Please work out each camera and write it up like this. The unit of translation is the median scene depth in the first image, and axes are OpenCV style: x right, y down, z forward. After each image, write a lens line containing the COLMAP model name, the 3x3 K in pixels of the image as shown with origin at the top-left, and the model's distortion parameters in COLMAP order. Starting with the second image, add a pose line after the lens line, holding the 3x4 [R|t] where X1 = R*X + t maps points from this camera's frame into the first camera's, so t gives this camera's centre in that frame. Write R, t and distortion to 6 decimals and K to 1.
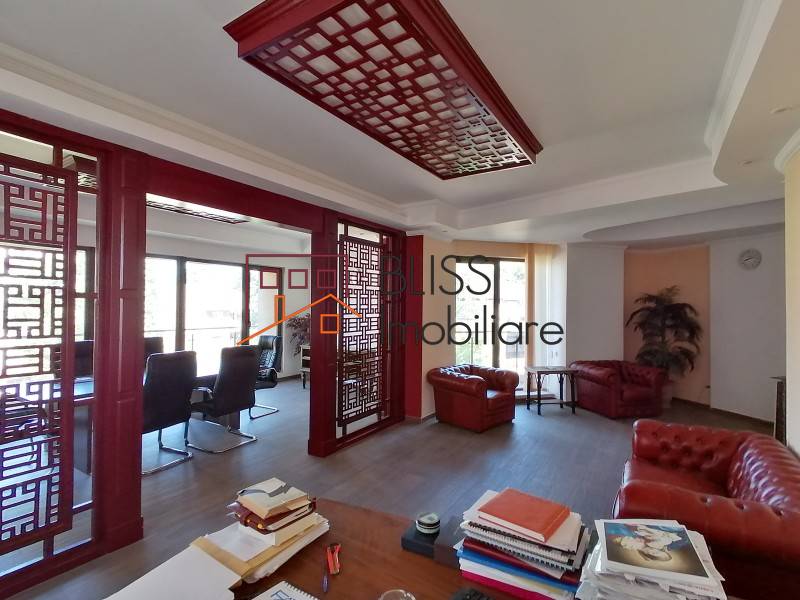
lens RADIAL K [[398.1, 0, 400.0], [0, 398.1, 300.0], [0, 0, 1]] dist [0.040088, 0.000307]
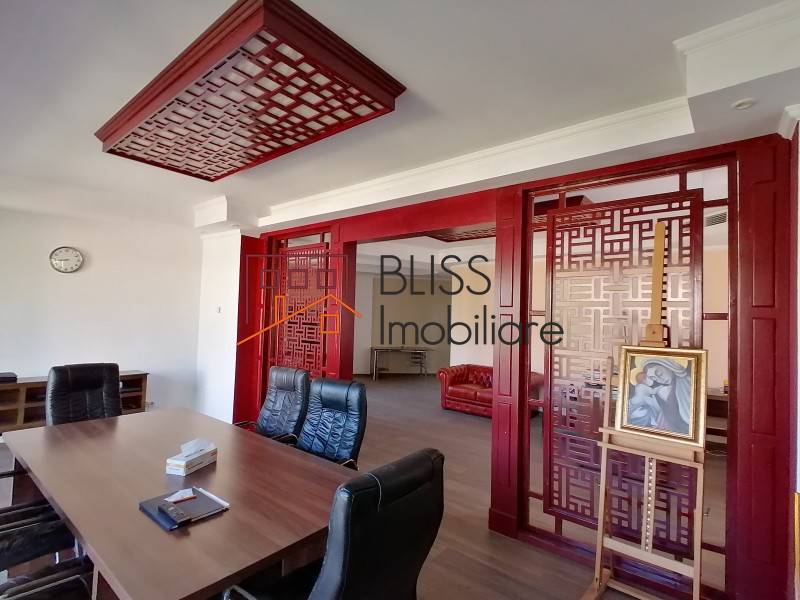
lens RADIAL K [[398.1, 0, 400.0], [0, 398.1, 300.0], [0, 0, 1]] dist [0.040088, 0.000307]
pose [[-0.116264, -0.055649, -0.991658, 0.878788], [-0.007299, 0.998450, -0.055175, 0.042513], [0.993192, 0.000823, -0.116490, 1.326210]]
